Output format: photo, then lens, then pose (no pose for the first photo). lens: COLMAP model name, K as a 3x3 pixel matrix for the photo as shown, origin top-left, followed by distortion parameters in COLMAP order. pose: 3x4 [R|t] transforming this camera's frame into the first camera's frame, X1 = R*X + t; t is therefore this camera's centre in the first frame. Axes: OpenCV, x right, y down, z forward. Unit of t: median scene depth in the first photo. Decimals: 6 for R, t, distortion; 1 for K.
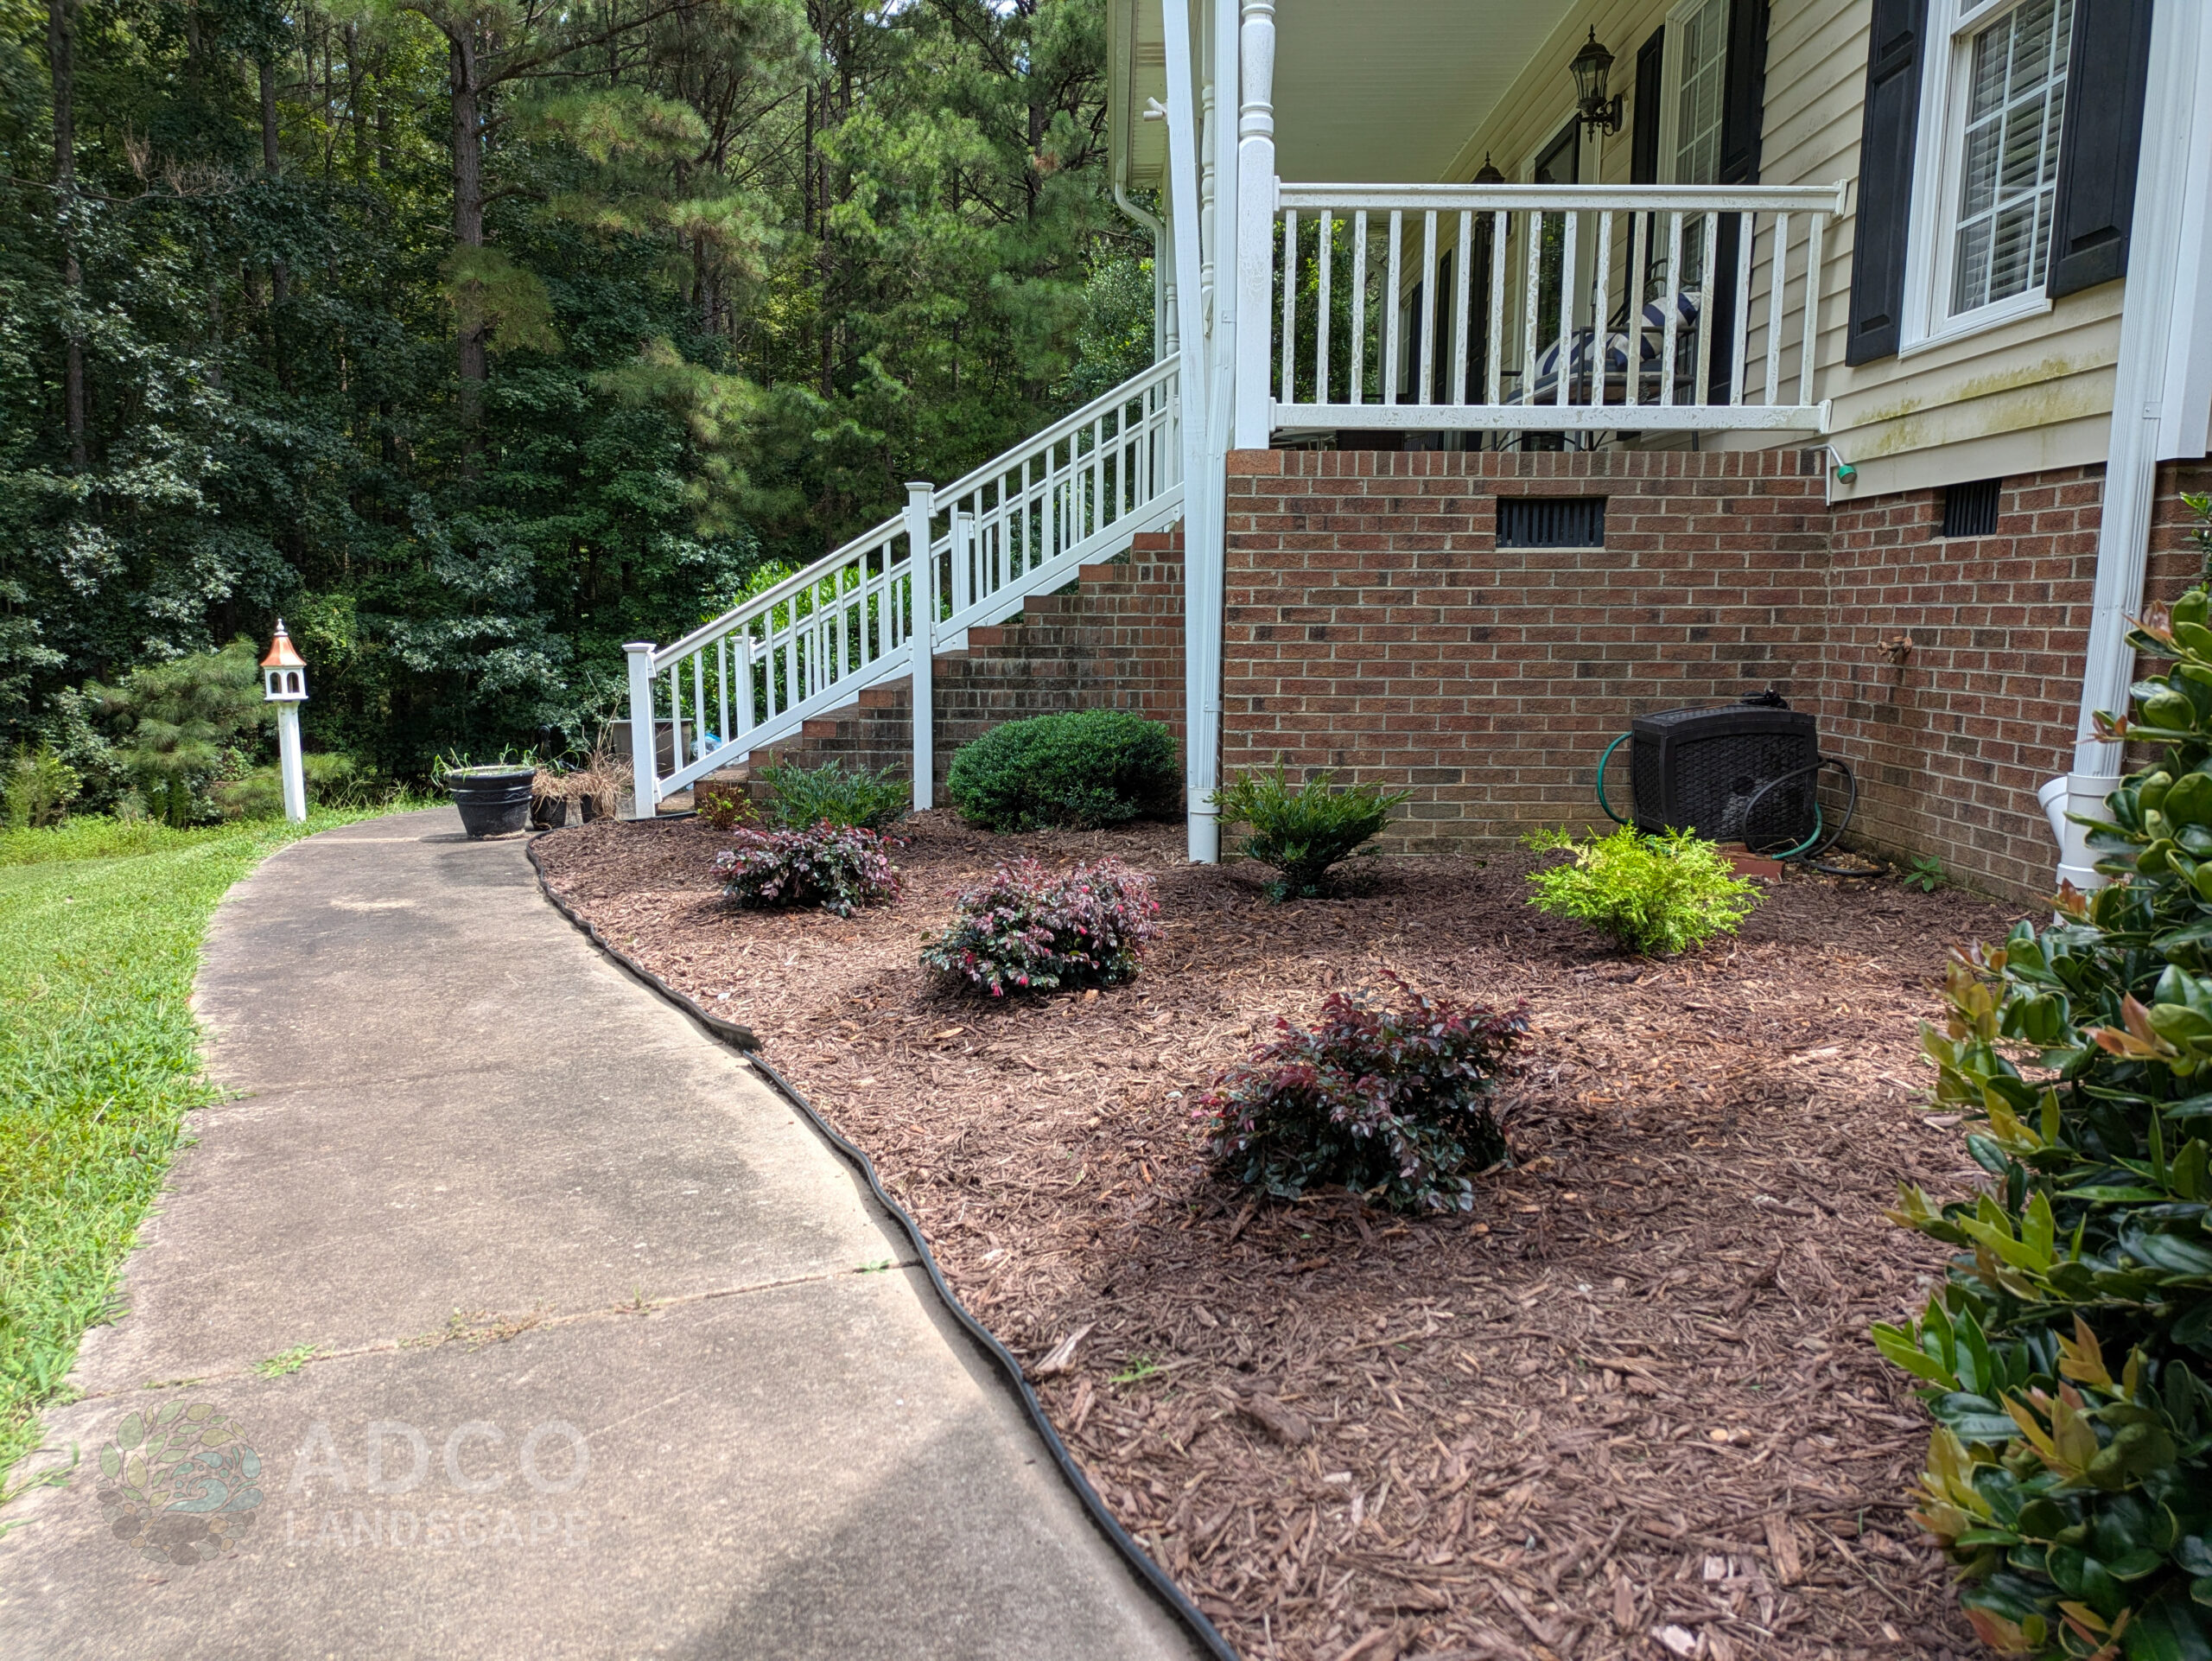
lens RADIAL K [[1600.3, 0, 1106.5], [0, 1600.3, 858.3], [0, 0, 1]] dist [0.073763, -0.090690]
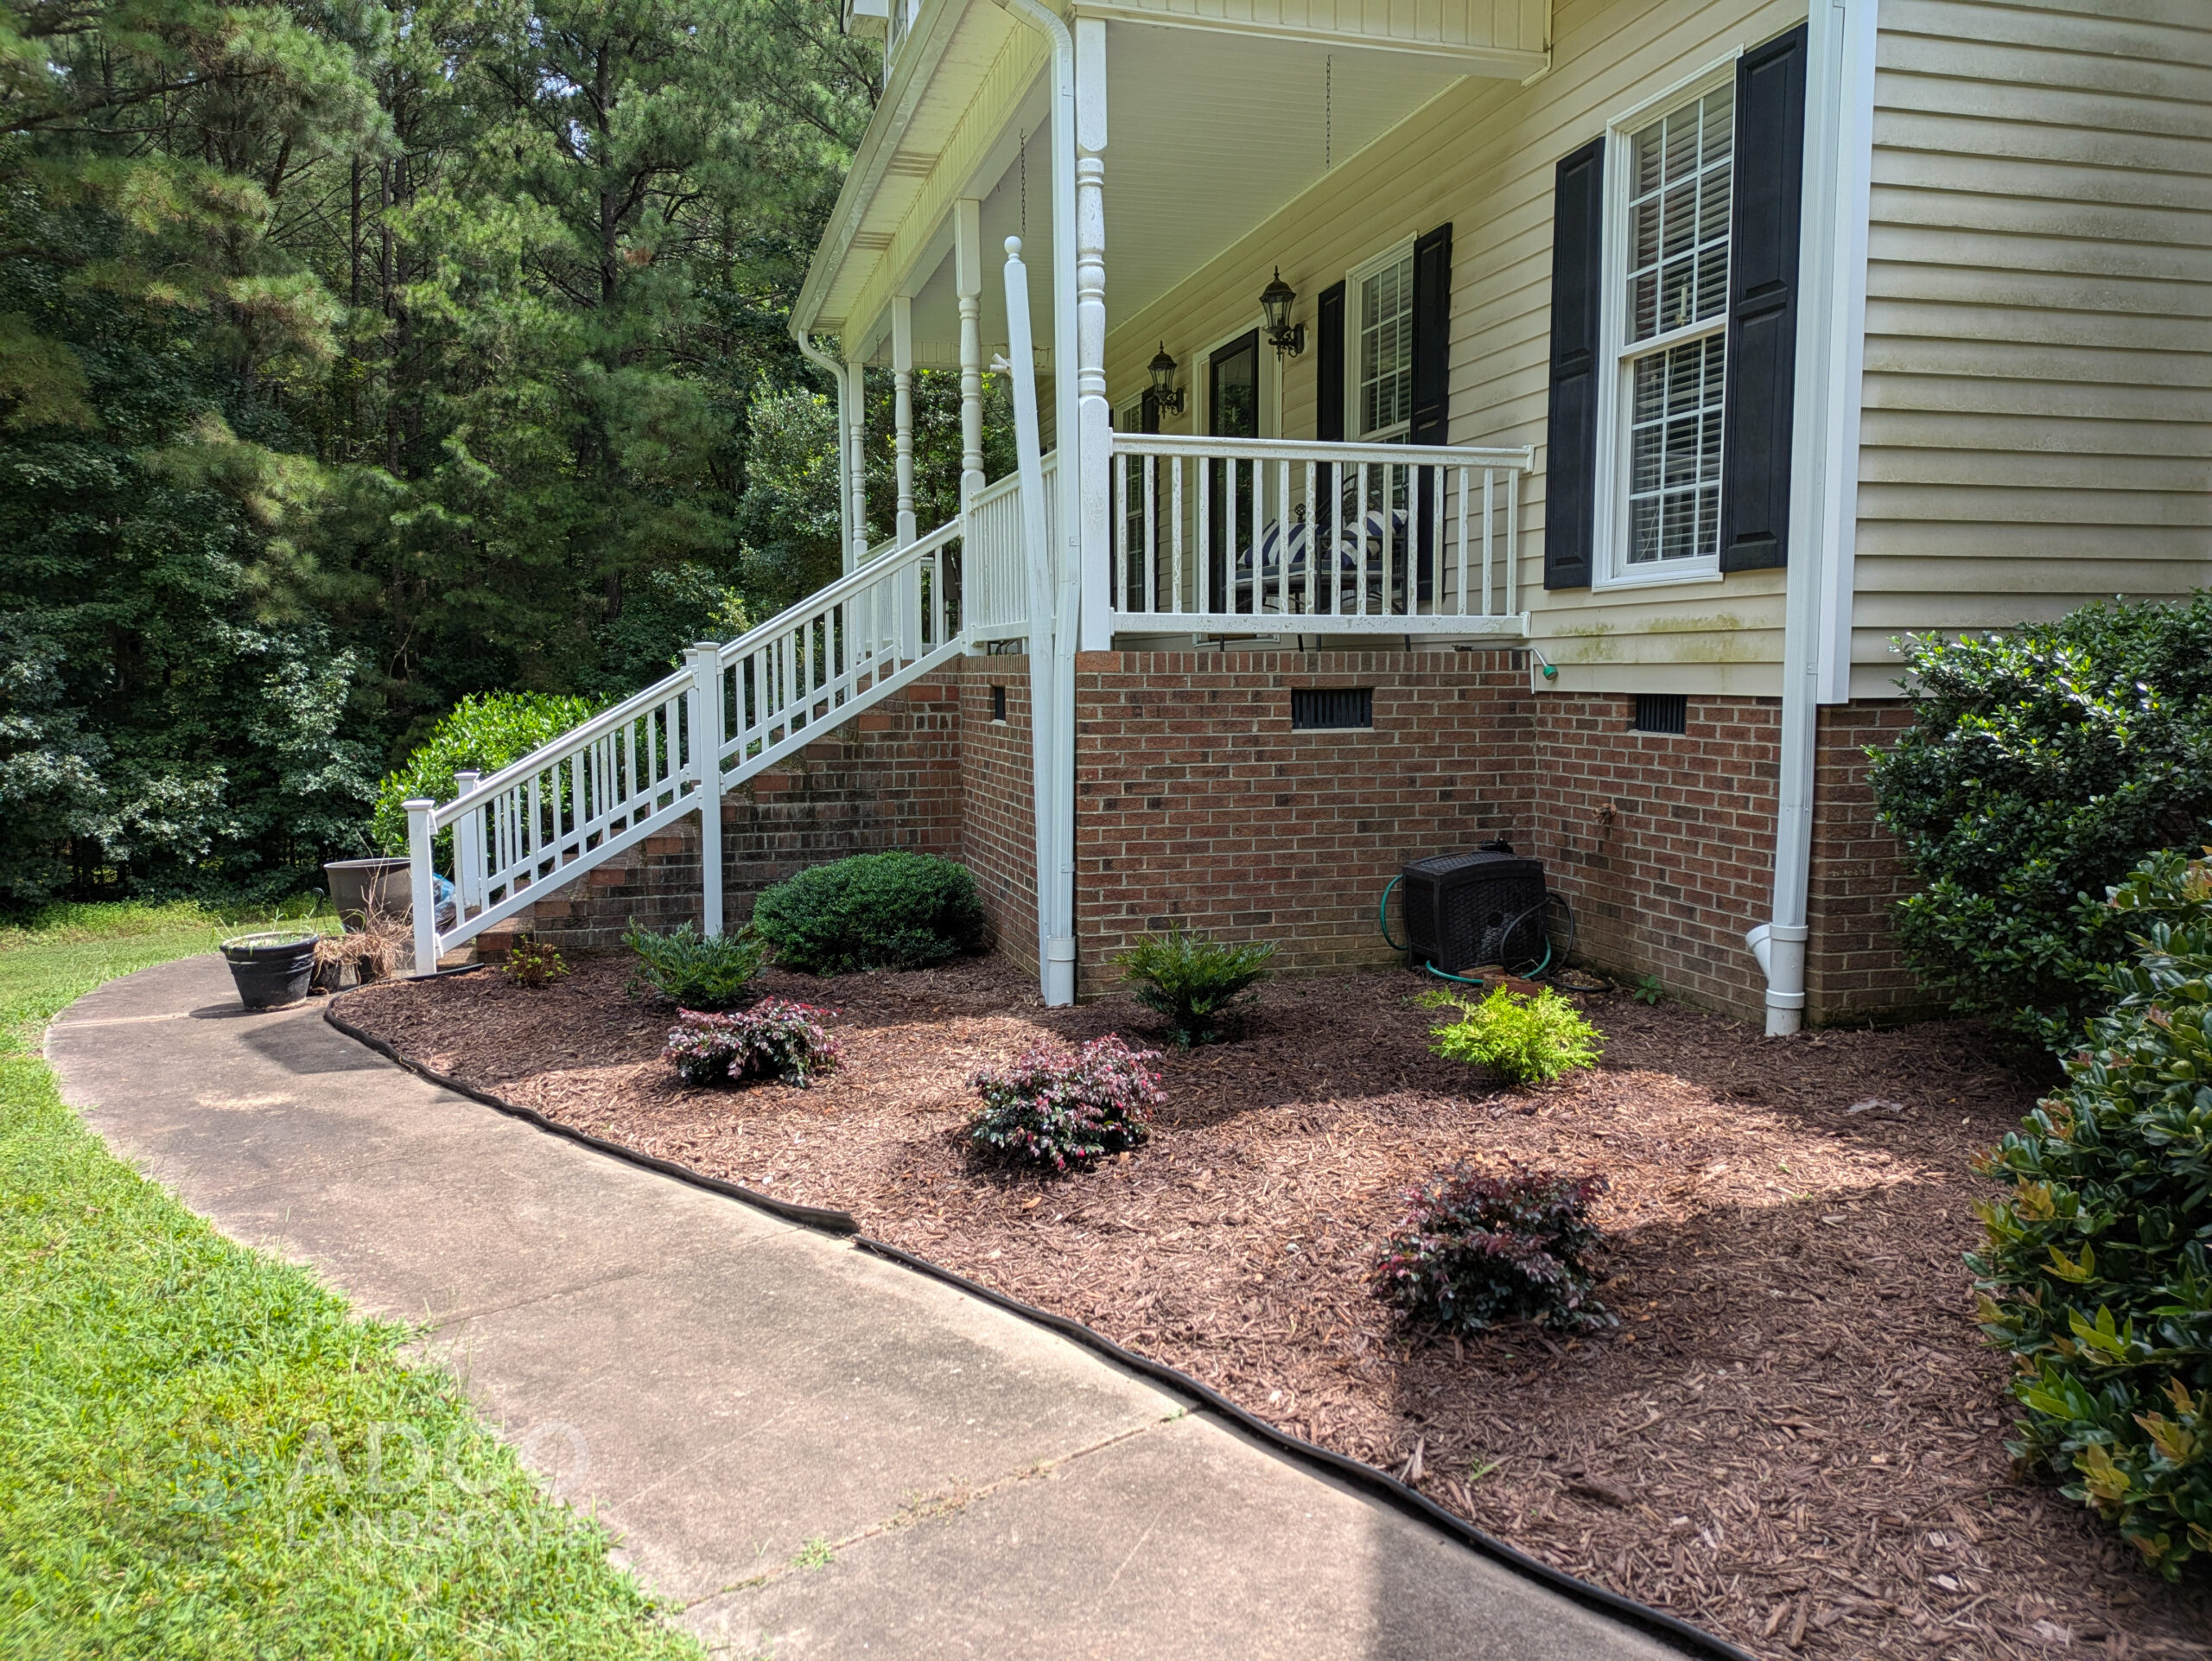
lens RADIAL K [[1611.2, 0, 1095.9], [0, 1611.2, 816.5], [0, 0, 1]] dist [0.068875, -0.067400]
pose [[0.961638, -0.033463, 0.272274, -0.232425], [0.049820, 0.997330, -0.053384, -0.070147], [-0.269761, 0.064901, 0.960738, -0.121584]]
